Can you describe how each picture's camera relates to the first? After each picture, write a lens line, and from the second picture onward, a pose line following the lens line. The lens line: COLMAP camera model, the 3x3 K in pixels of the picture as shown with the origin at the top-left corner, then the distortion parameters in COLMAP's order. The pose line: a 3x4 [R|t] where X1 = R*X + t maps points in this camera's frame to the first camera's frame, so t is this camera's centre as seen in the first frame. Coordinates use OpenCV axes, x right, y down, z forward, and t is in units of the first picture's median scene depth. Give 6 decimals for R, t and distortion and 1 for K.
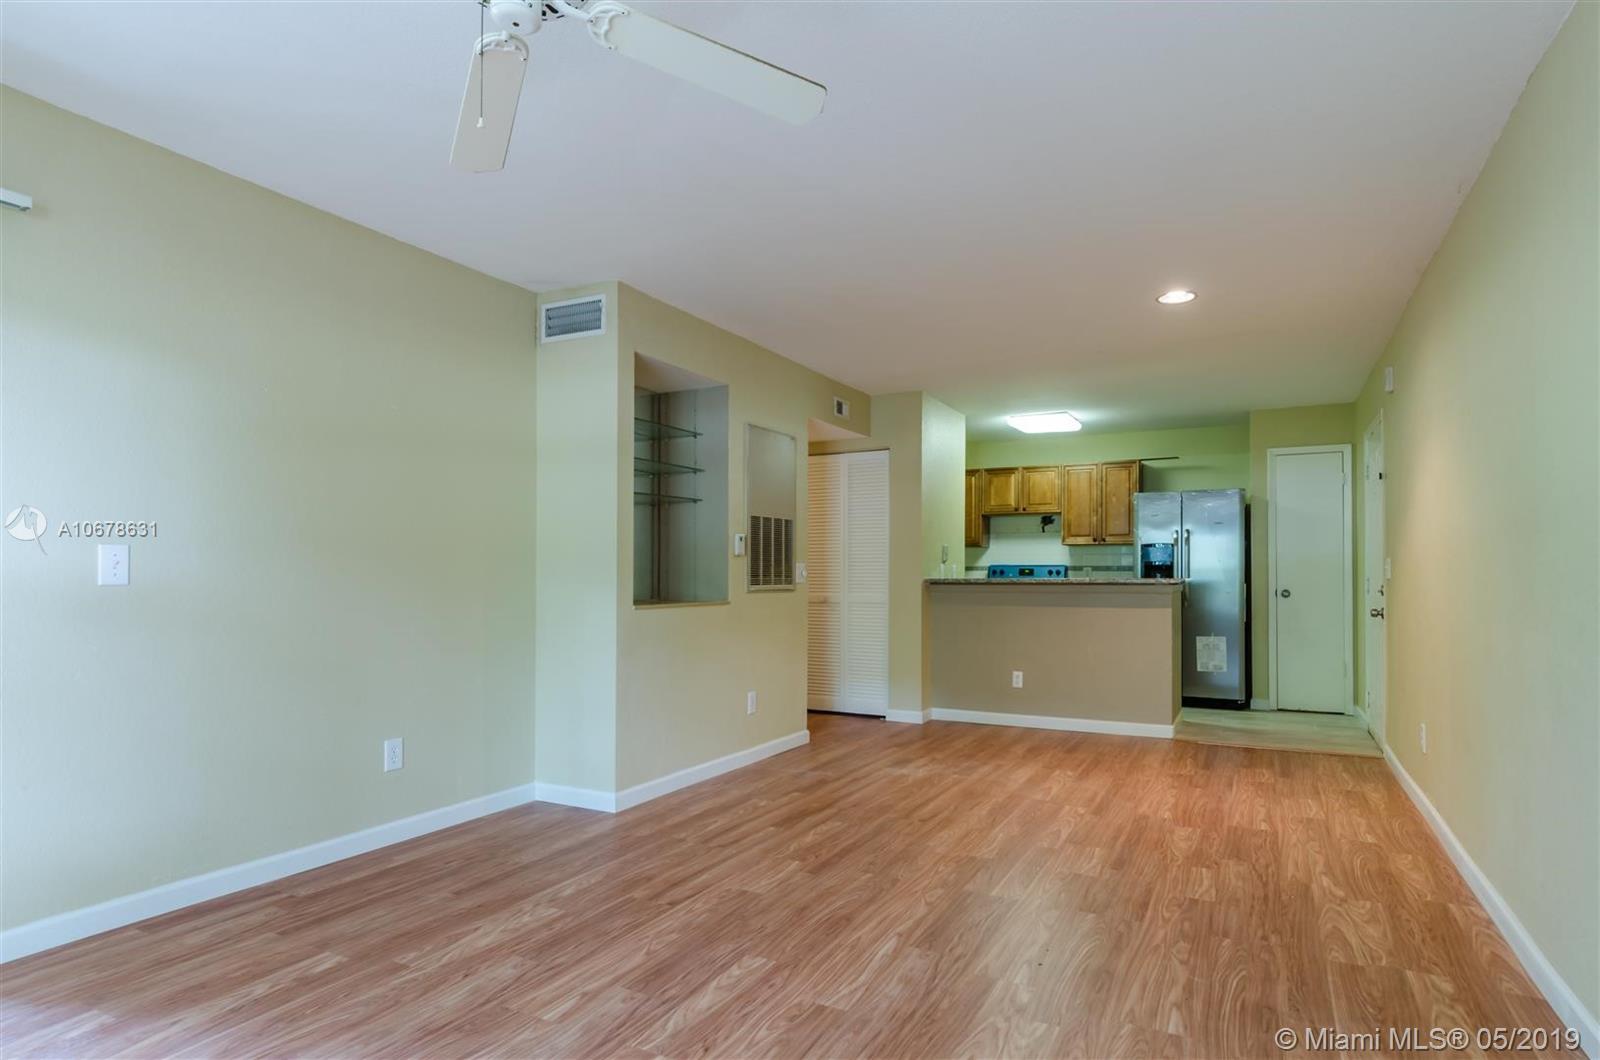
lens RADIAL K [[905.8, 0, 795.4], [0, 905.8, 562.8], [0, 0, 1]] dist [-0.000014, -0.001126]
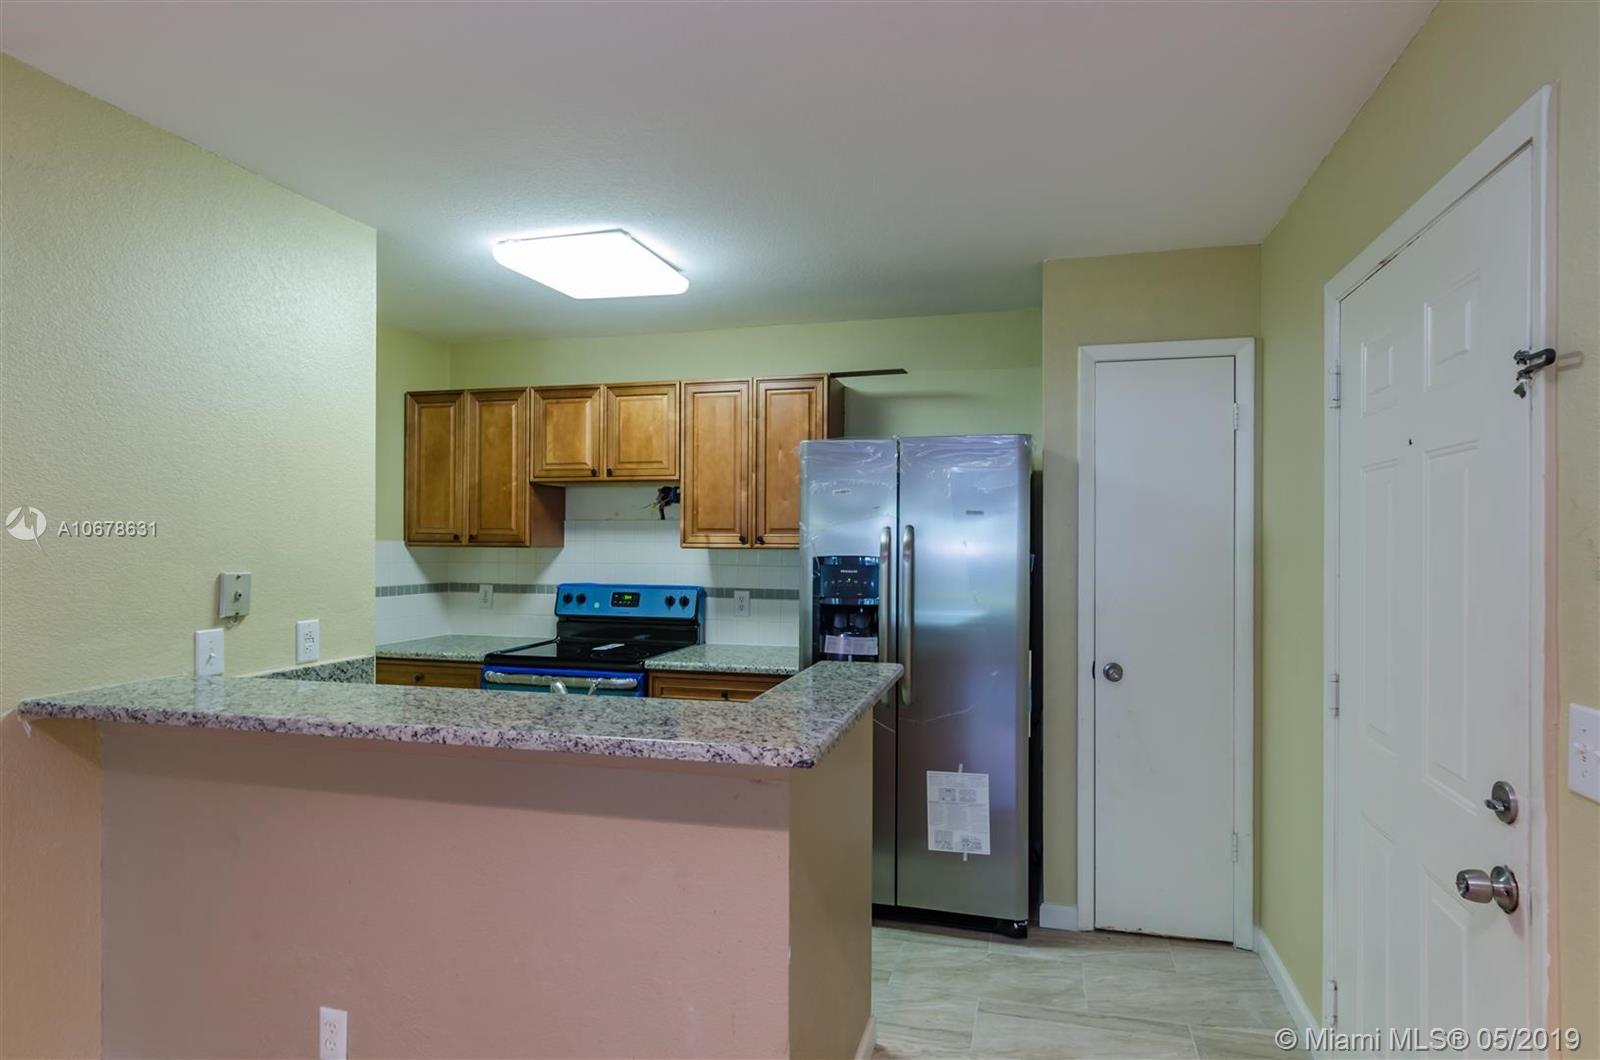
lens RADIAL K [[862.7, 0, 837.6], [0, 862.7, 517.9], [0, 0, 1]] dist [0.001995, -0.000303]
pose [[0.973391, 0.006524, 0.229059, 0.274526], [-0.005636, 0.999974, -0.004530, -0.034760], [-0.229083, 0.003119, 0.973402, 0.544381]]
